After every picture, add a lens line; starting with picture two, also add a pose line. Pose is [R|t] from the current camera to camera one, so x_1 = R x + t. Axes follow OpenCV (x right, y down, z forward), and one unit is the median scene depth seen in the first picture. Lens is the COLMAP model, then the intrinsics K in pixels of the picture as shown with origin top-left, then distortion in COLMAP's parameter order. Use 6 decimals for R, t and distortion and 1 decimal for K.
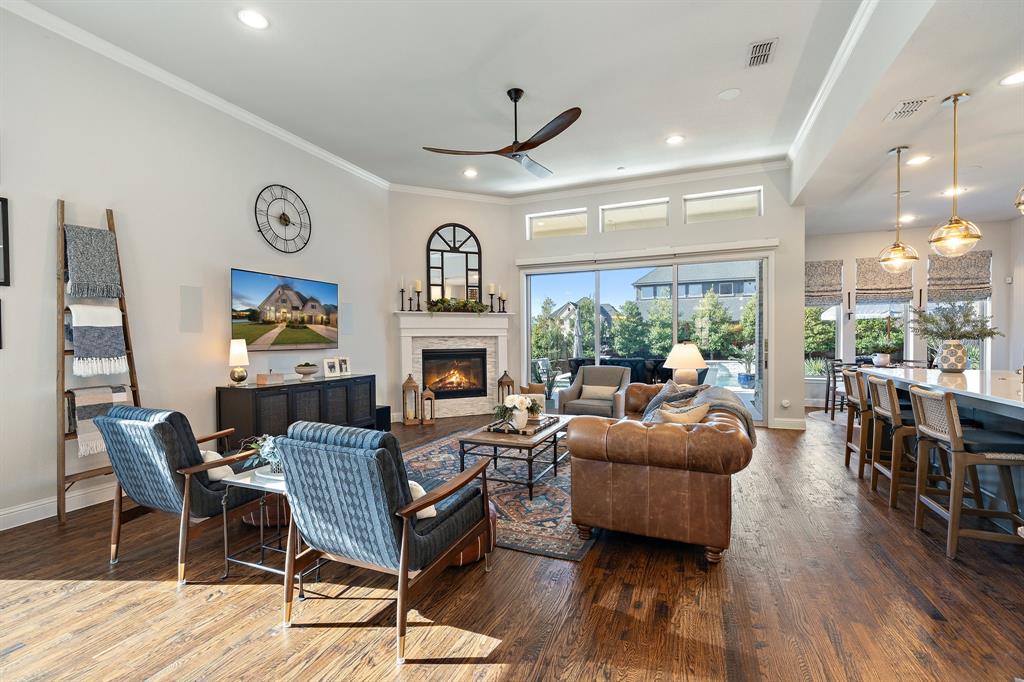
lens RADIAL K [[446.5, 0, 505.5], [0, 446.5, 345.0], [0, 0, 1]] dist [-0.000239, 0.000052]
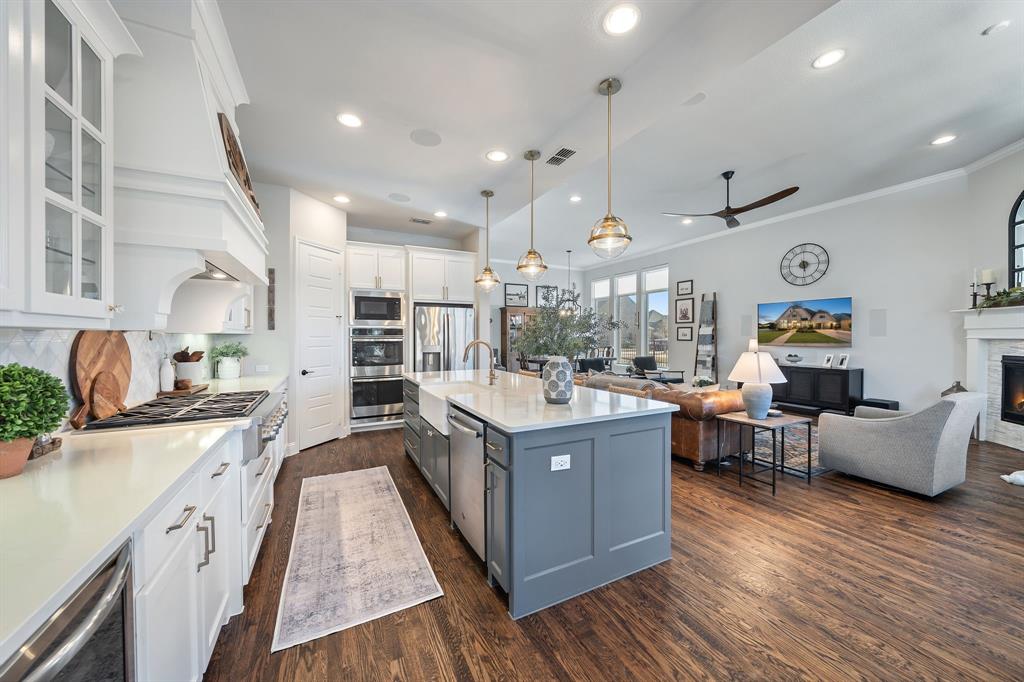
lens RADIAL K [[362.8, 0, 508.5], [0, 362.8, 337.3], [0, 0, 1]] dist [-0.000034, 0.000017]
pose [[-0.647303, 0.011238, -0.762150, 1.098678], [-0.004679, 0.999814, 0.018716, -0.036397], [0.762218, 0.015681, -0.647130, 0.963509]]
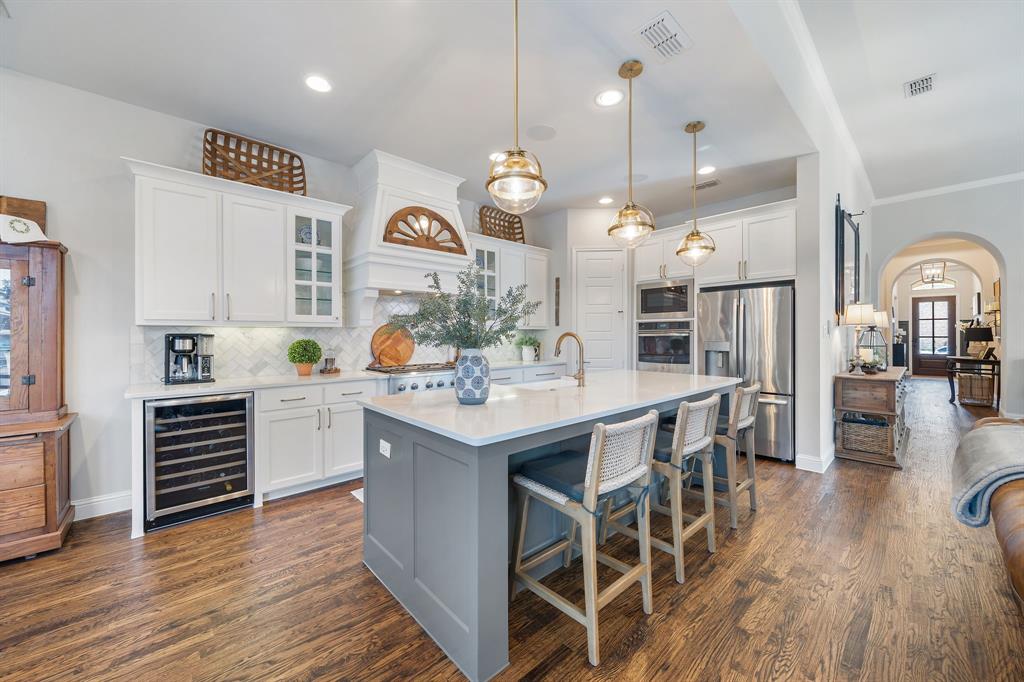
lens RADIAL K [[381.4, 0, 510.9], [0, 381.4, 335.3], [0, 0, 1]] dist [-0.002170, -0.000081]
pose [[-0.911416, 0.009808, 0.411370, 0.549835], [0.015874, 0.999810, 0.011333, -0.024645], [-0.411180, 0.016859, -0.911398, 1.064736]]
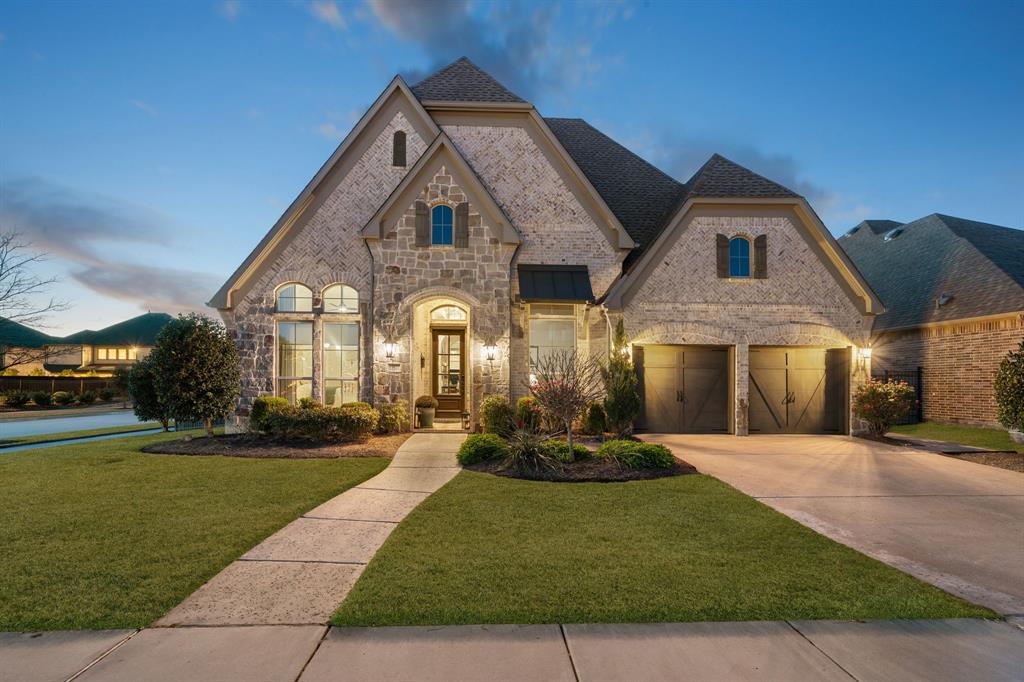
lens RADIAL K [[566.4, 0, 512.5], [0, 566.4, 343.4], [0, 0, 1]] dist [0.000225, 0.000272]
pose [[0.561987, -0.001081, -0.827146, -0.344244], [-0.002826, 0.999991, -0.003227, -0.063784], [0.827142, 0.004151, 0.561978, 0.862082]]
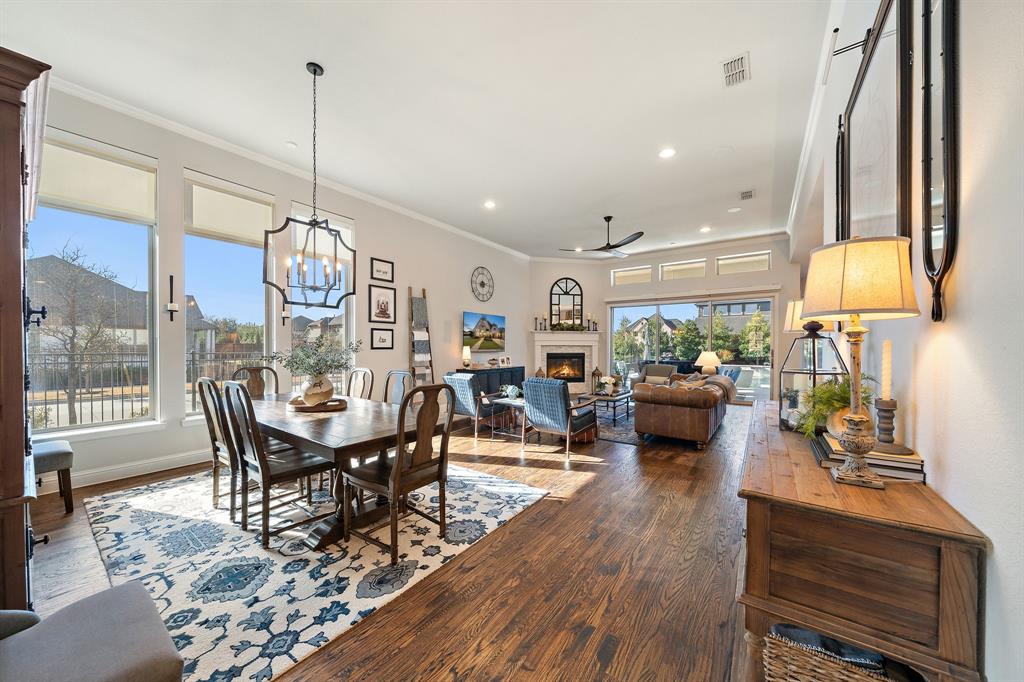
lens RADIAL K [[351.7, 0, 511.3], [0, 351.7, 348.9], [0, 0, 1]] dist [-0.000873, -0.000048]
pose [[0.976632, 0.013032, -0.214524, -0.040898], [-0.014264, 0.999889, -0.004196, 0.003027], [0.214446, 0.007158, 0.976710, -0.426595]]
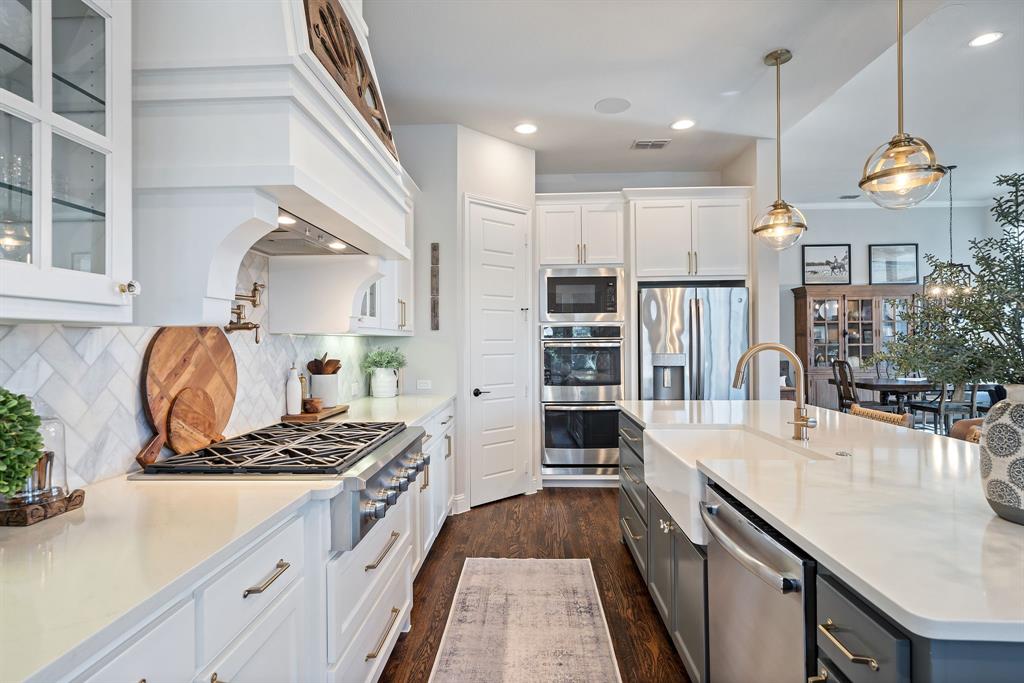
lens RADIAL K [[525.3, 0, 512.0], [0, 525.3, 341.5], [0, 0, 1]] dist [0.004029, 0.000169]
pose [[-0.934086, 0.013894, -0.356779, 1.013011], [0.008911, 0.999838, 0.015609, -0.030112], [0.356938, 0.011401, -0.934058, 0.857581]]
